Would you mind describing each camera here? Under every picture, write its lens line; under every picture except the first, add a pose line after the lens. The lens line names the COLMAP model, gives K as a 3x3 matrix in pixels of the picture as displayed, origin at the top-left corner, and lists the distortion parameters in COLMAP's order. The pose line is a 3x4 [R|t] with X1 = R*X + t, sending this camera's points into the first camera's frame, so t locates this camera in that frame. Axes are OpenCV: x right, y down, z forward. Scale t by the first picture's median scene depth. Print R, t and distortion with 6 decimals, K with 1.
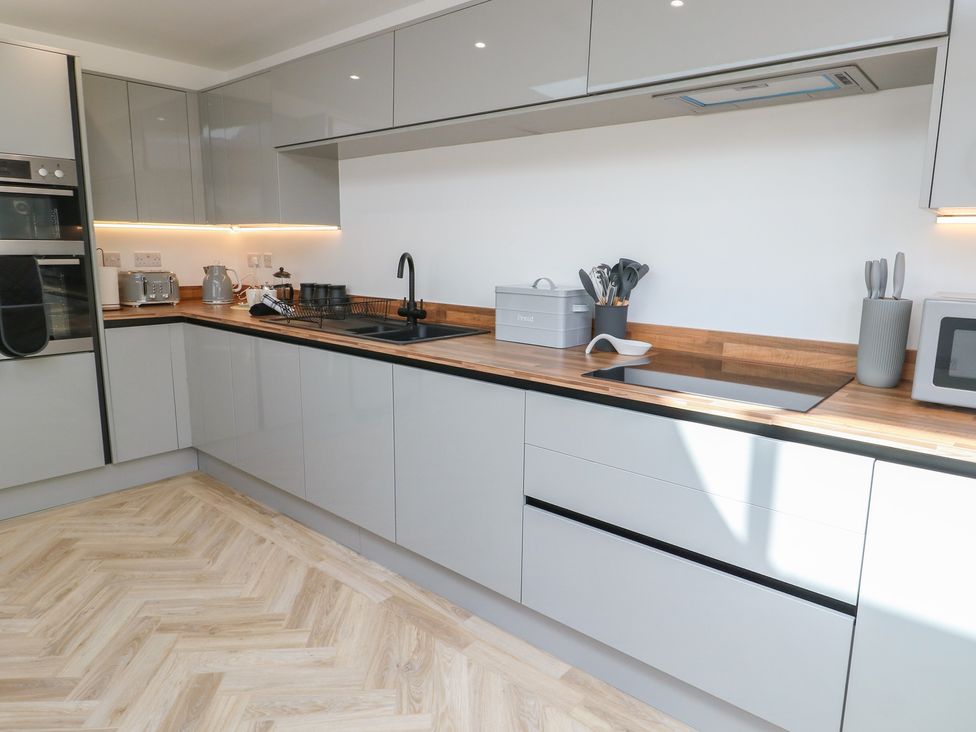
lens RADIAL K [[666.8, 0, 488.0], [0, 666.8, 366.0], [0, 0, 1]] dist [-0.002379, -0.002438]
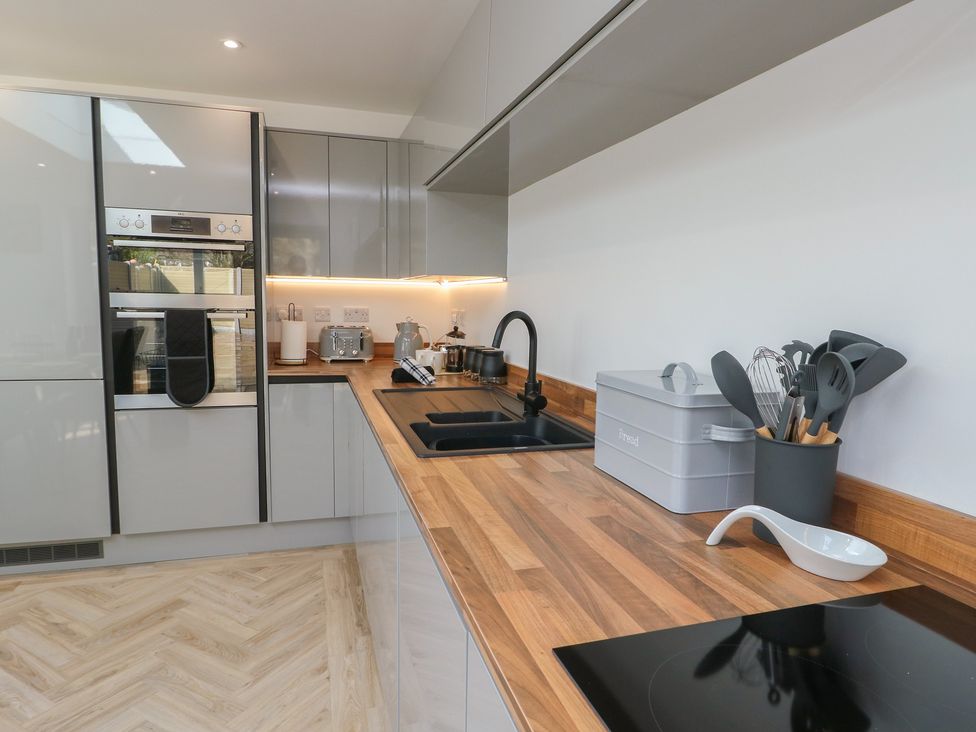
lens RADIAL K [[603.4, 0, 488.0], [0, 603.4, 366.0], [0, 0, 1]] dist [0.003929, -0.012886]
pose [[0.837837, 0.062361, -0.542347, 0.182151], [-0.103317, 0.993614, -0.045357, -0.079295], [0.536054, 0.094036, 0.838930, 0.449021]]
